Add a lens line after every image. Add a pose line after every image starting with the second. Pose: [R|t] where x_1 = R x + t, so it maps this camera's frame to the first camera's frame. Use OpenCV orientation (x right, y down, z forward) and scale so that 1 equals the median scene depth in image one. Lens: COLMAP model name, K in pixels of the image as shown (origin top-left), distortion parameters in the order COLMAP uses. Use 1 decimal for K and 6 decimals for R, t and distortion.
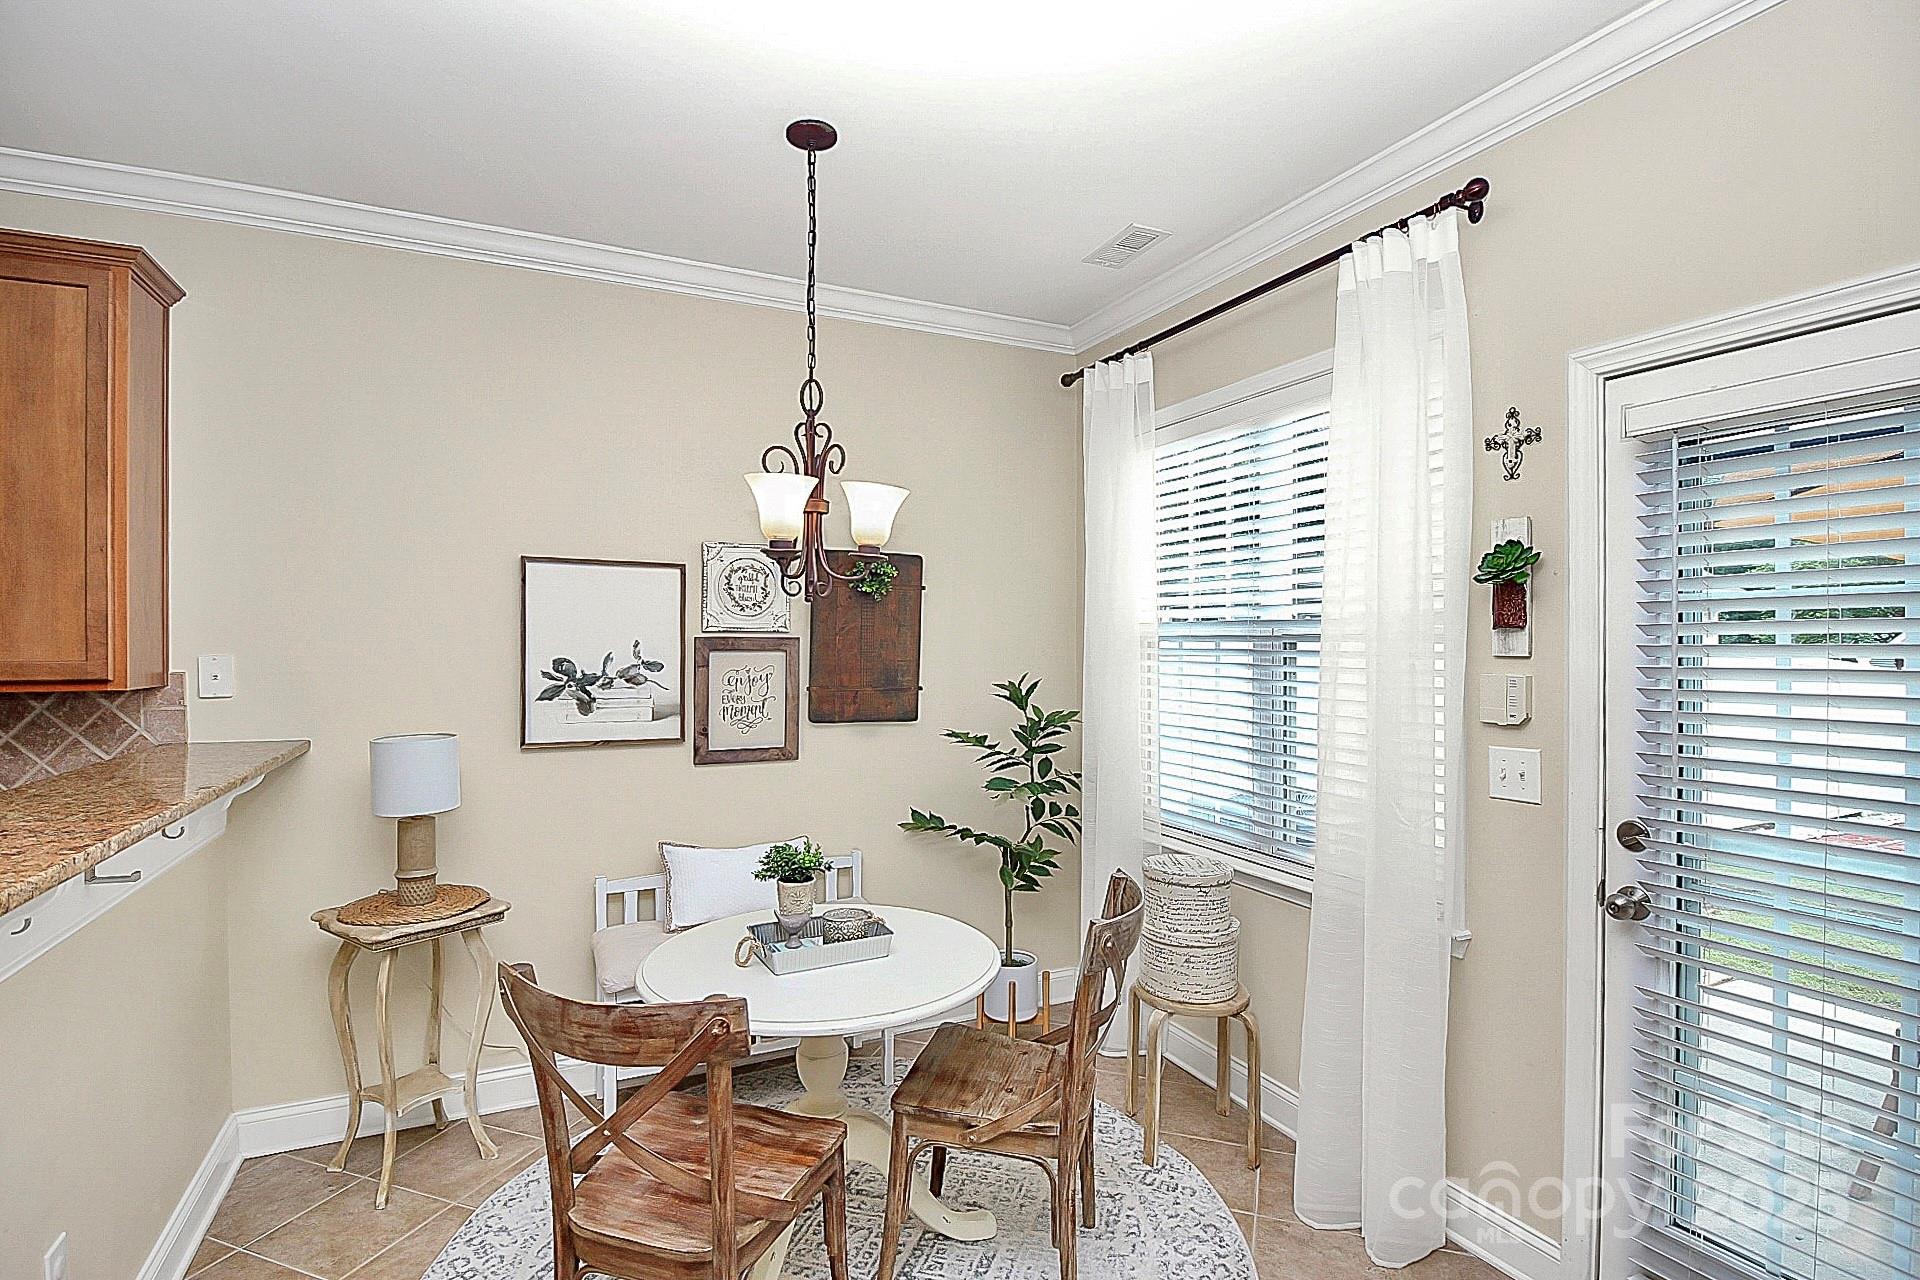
lens RADIAL K [[900.0, 0, 954.1], [0, 900.0, 634.4], [0, 0, 1]] dist [-0.003995, -0.002859]
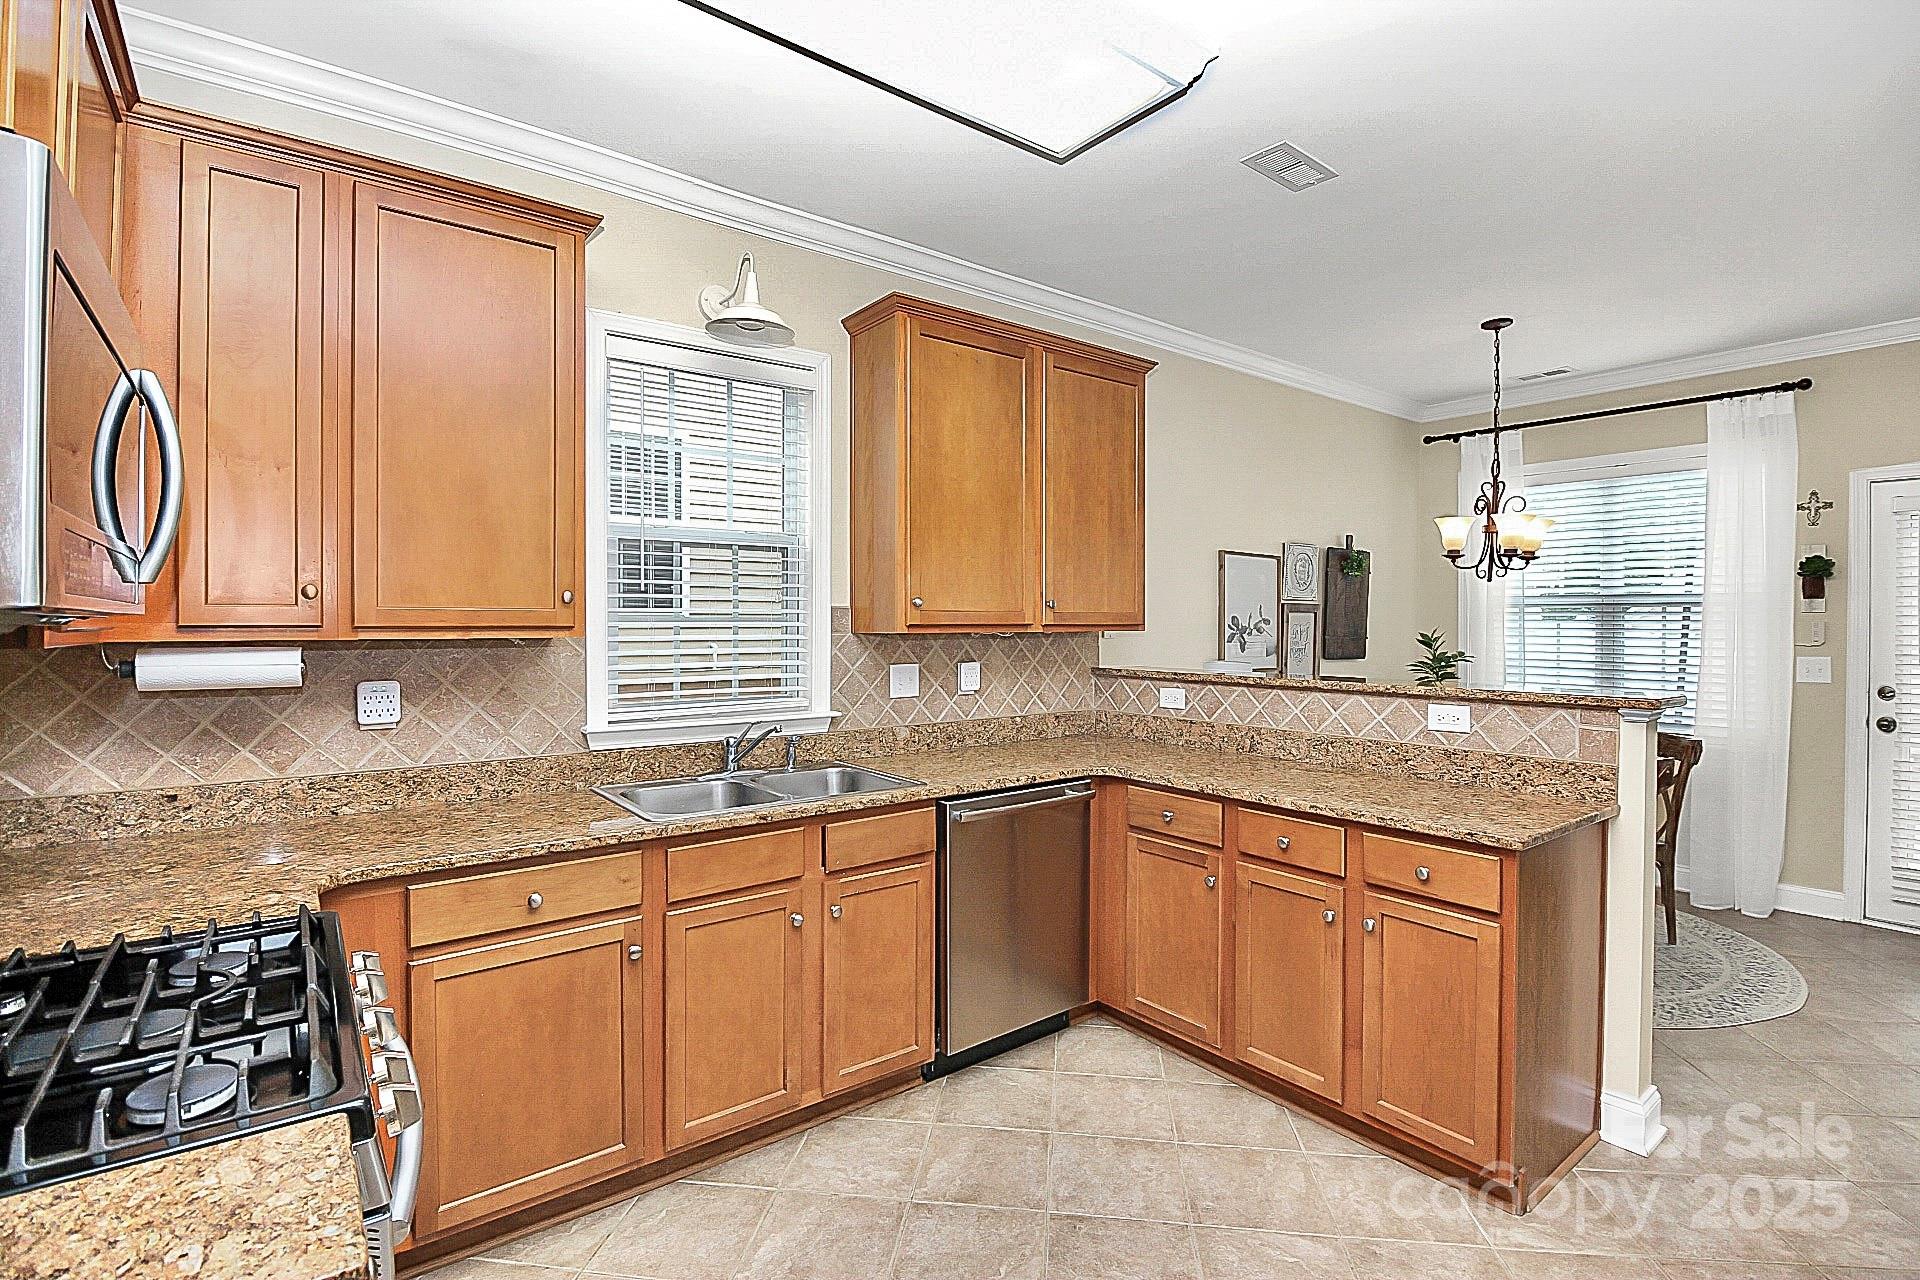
lens RADIAL K [[900.0, 0, 964.1], [0, 900.0, 627.1], [0, 0, 1]] dist [-0.003995, -0.002859]
pose [[0.979016, 0.002746, 0.203766, -1.237123], [-0.004121, 0.999972, 0.006325, 0.039071], [-0.203743, -0.007032, 0.978999, -0.441676]]
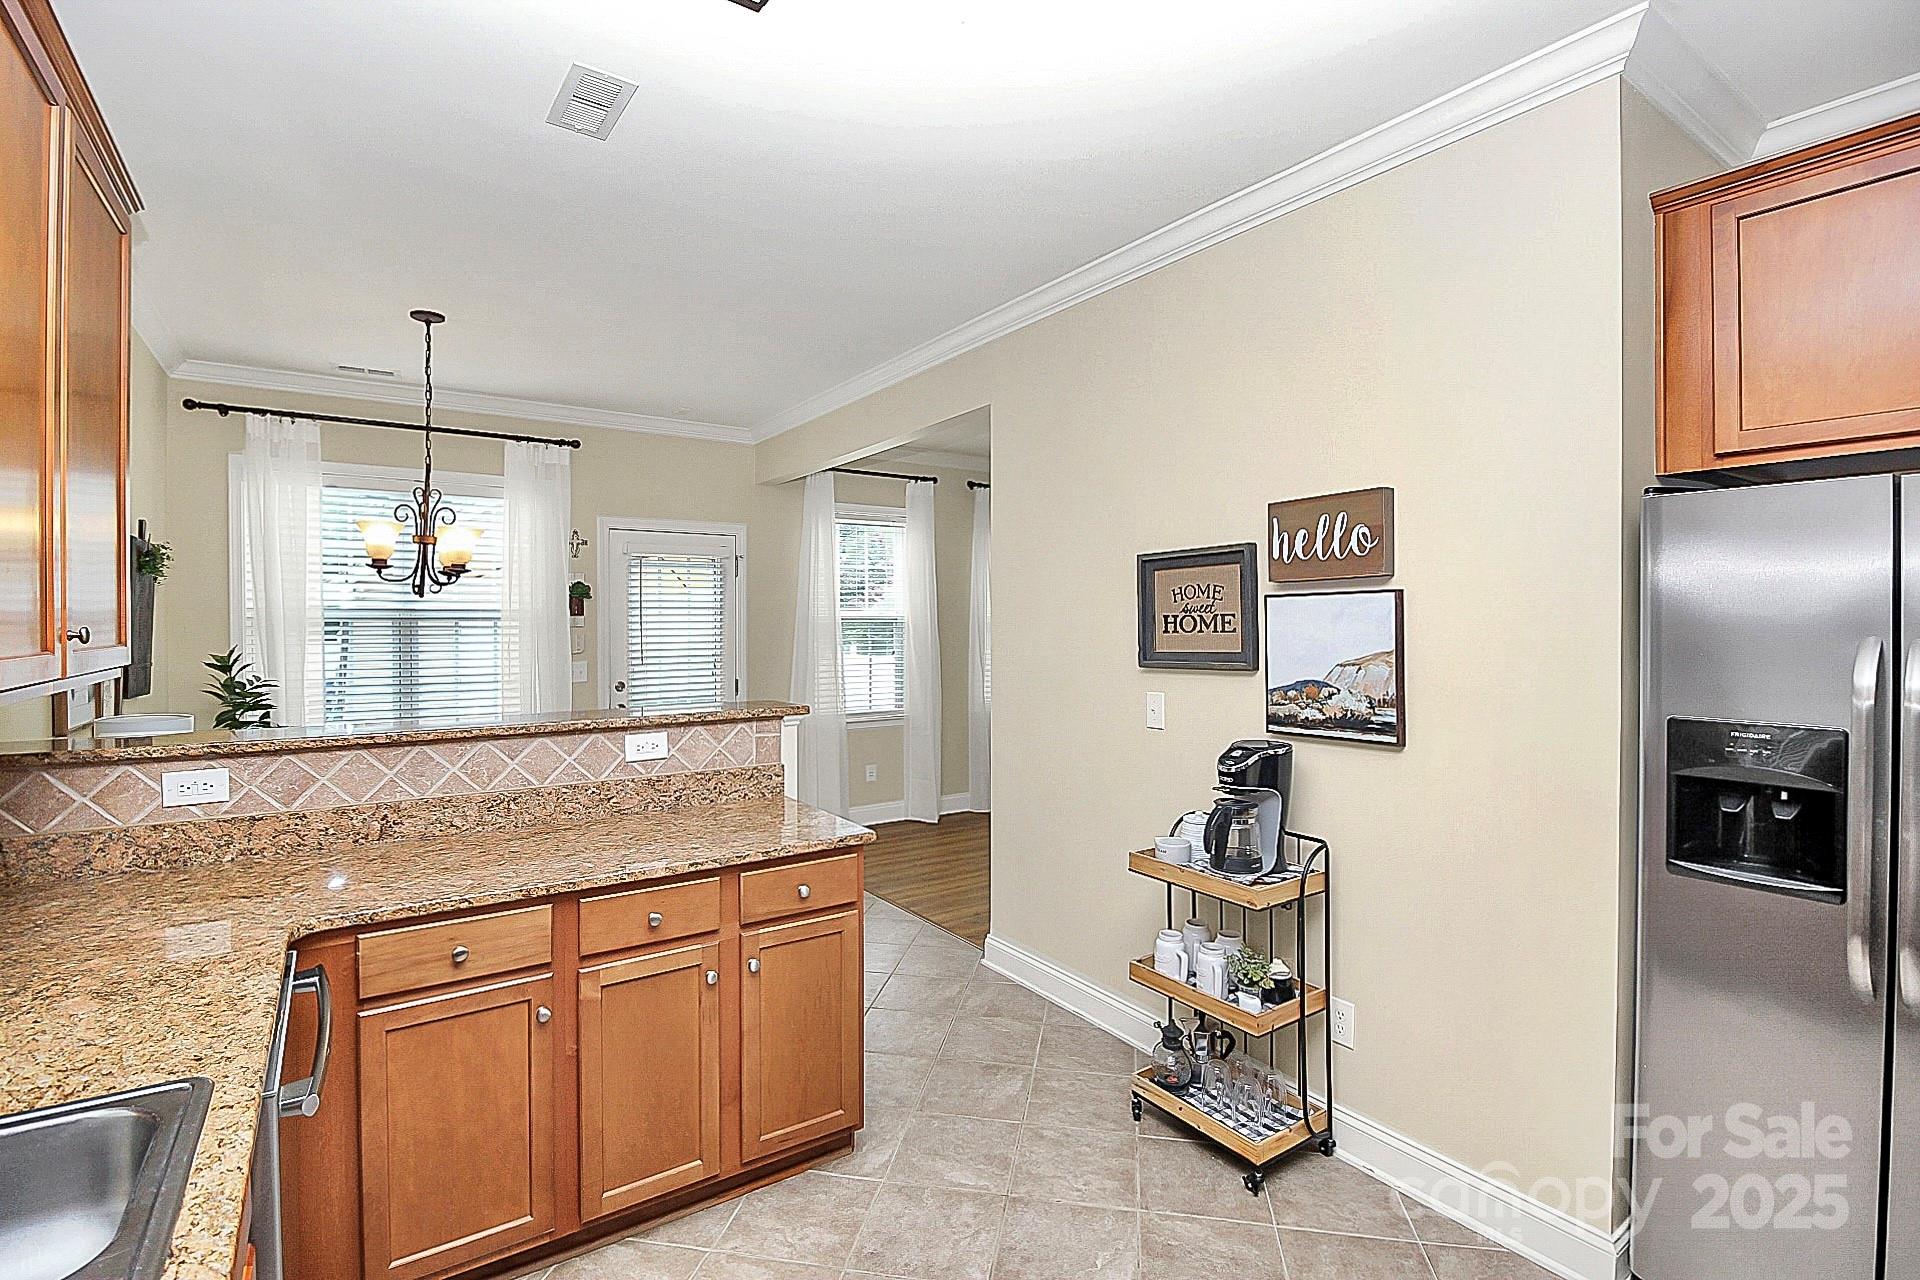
lens RADIAL K [[900.0, 0, 950.8], [0, 900.0, 629.1], [0, 0, 1]] dist [-0.003995, -0.002859]
pose [[-0.134066, -0.008115, 0.990939, -1.517443], [0.003284, 0.999957, 0.008633, 0.009180], [-0.990967, 0.004412, -0.134034, 0.206220]]
